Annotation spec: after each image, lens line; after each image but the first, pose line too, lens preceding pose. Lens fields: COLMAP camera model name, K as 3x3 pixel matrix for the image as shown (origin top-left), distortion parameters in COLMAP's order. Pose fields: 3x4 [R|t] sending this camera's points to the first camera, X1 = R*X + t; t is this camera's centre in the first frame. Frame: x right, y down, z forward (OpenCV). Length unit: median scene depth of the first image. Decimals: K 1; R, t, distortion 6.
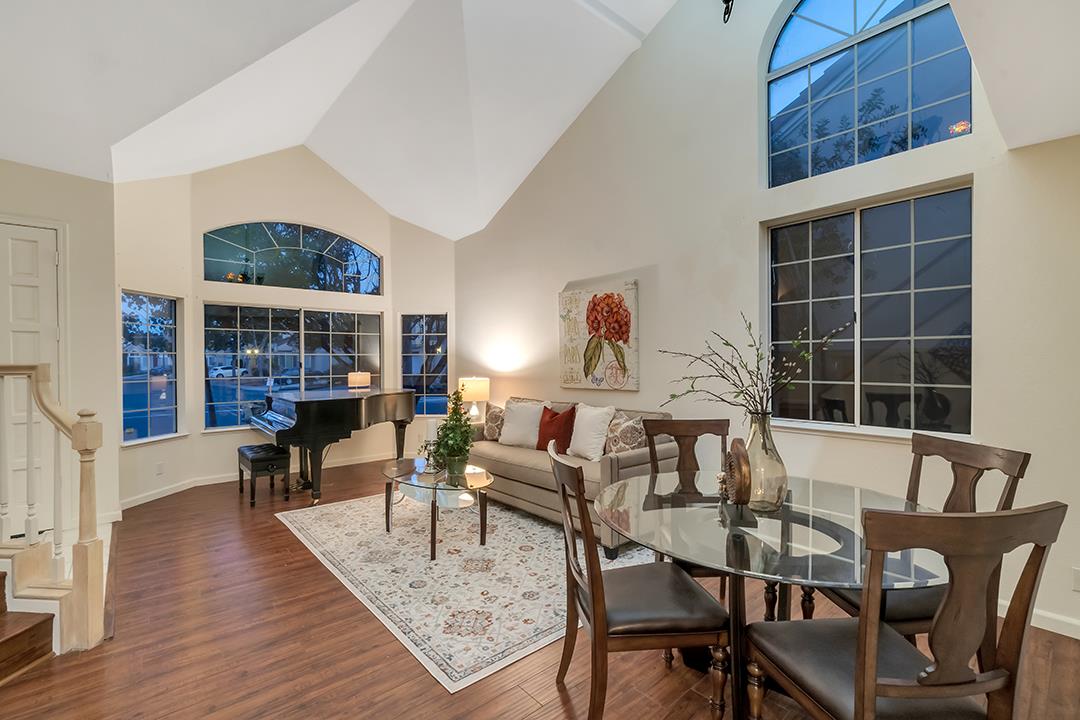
lens RADIAL K [[488.9, 0, 543.3], [0, 488.9, 364.8], [0, 0, 1]] dist [-0.002447, -0.000398]
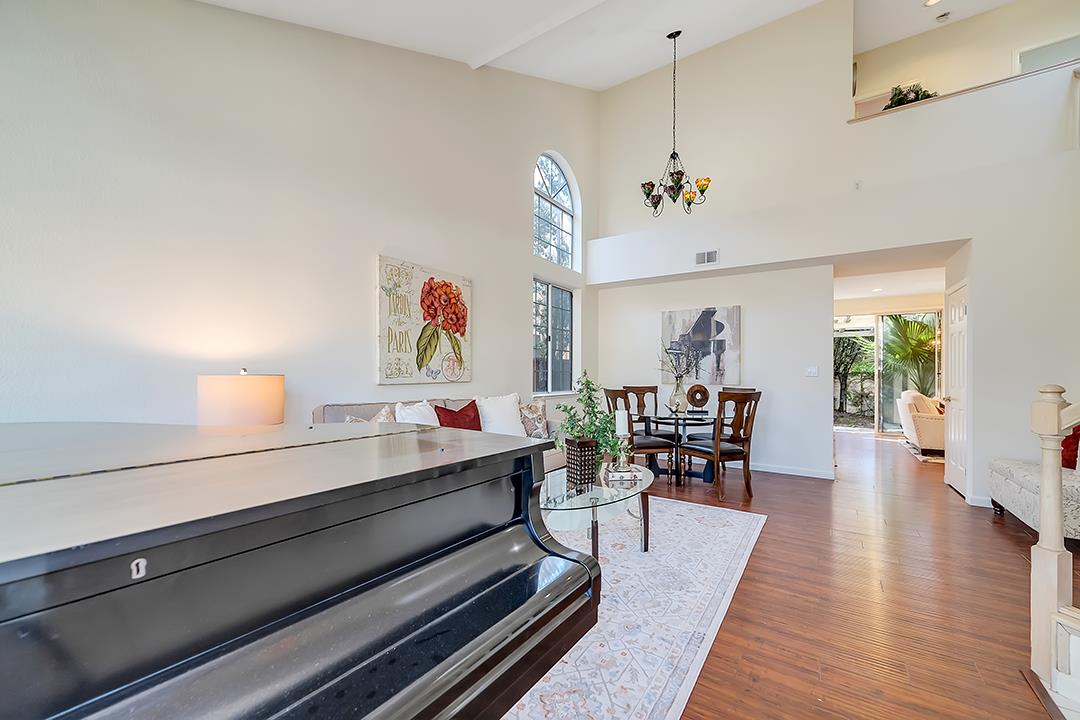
lens RADIAL K [[425.6, 0, 550.1], [0, 425.6, 373.4], [0, 0, 1]] dist [-0.003189, -0.000149]
pose [[-0.278339, 0.000646, 0.960483, -0.716623], [0.003544, 0.999994, 0.000355, 0.033484], [-0.960476, 0.003503, -0.278340, 1.032321]]
